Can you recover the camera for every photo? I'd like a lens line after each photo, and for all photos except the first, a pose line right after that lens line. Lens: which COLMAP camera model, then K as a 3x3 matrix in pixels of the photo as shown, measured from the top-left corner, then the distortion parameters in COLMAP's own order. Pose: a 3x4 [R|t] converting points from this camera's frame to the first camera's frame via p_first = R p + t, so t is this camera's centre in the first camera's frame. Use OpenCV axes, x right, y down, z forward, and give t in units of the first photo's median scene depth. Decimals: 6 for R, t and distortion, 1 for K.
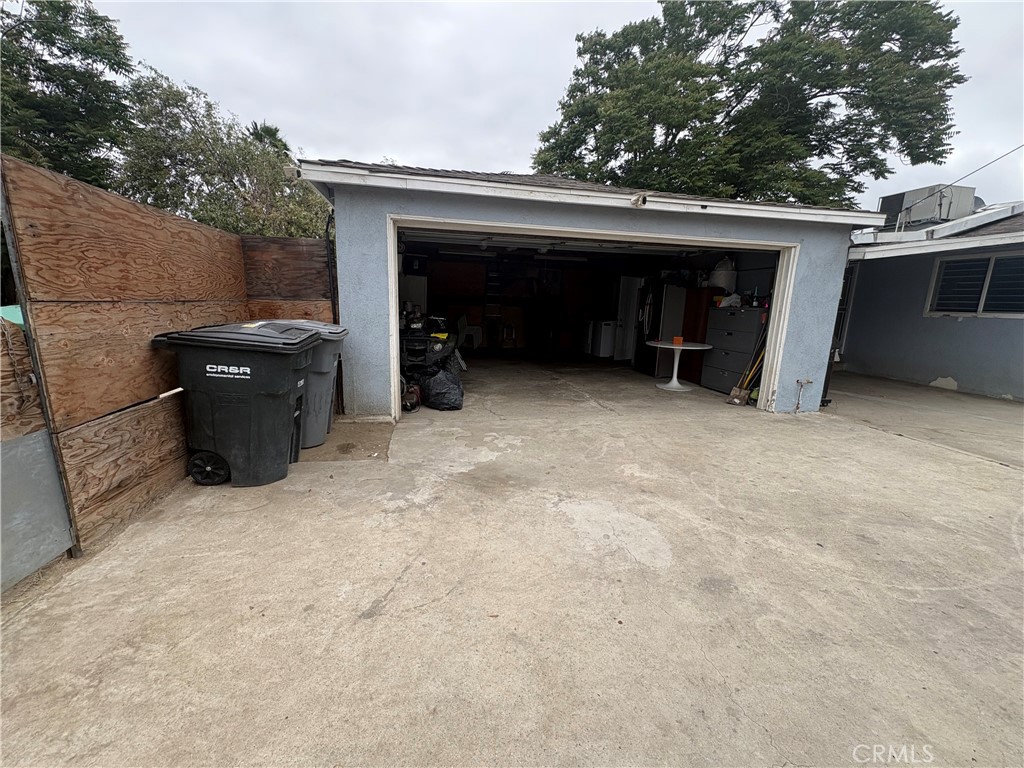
lens RADIAL K [[410.5, 0, 511.4], [0, 410.5, 381.1], [0, 0, 1]] dist [0.000485, -0.000024]
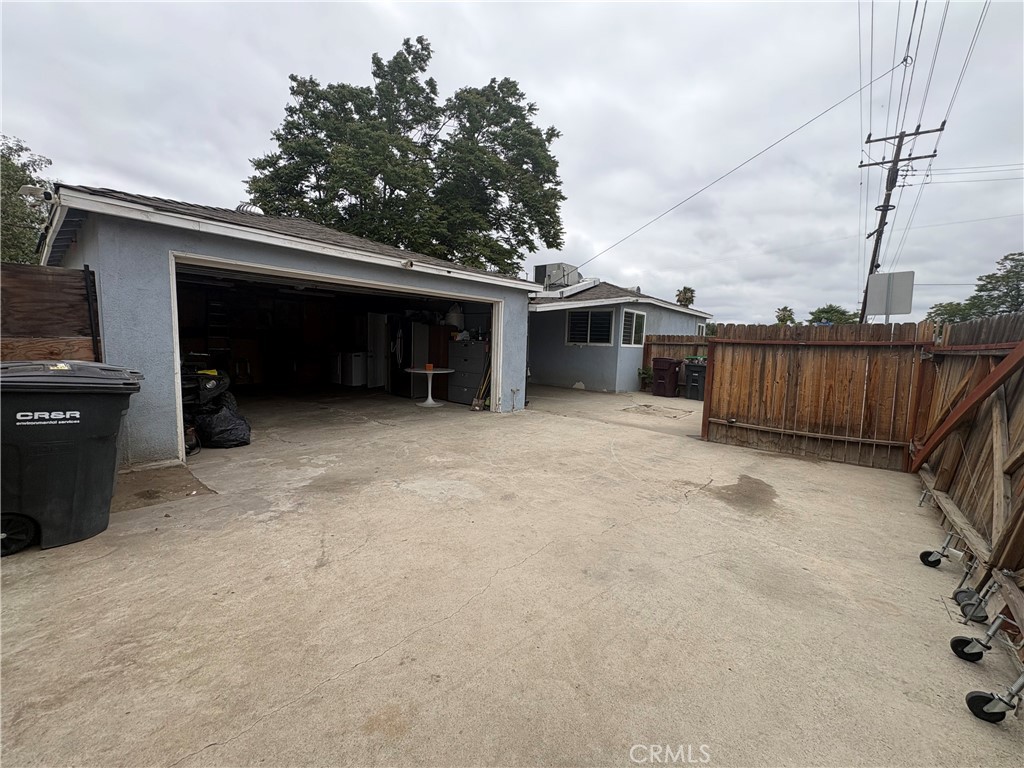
lens RADIAL K [[410.5, 0, 512.6], [0, 410.5, 381.3], [0, 0, 1]] dist [0.000485, -0.000024]
pose [[0.788279, -0.065876, 0.611781, -0.258610], [0.109699, 0.993370, -0.034383, 0.025115], [-0.605460, 0.094215, 0.790279, -0.226326]]
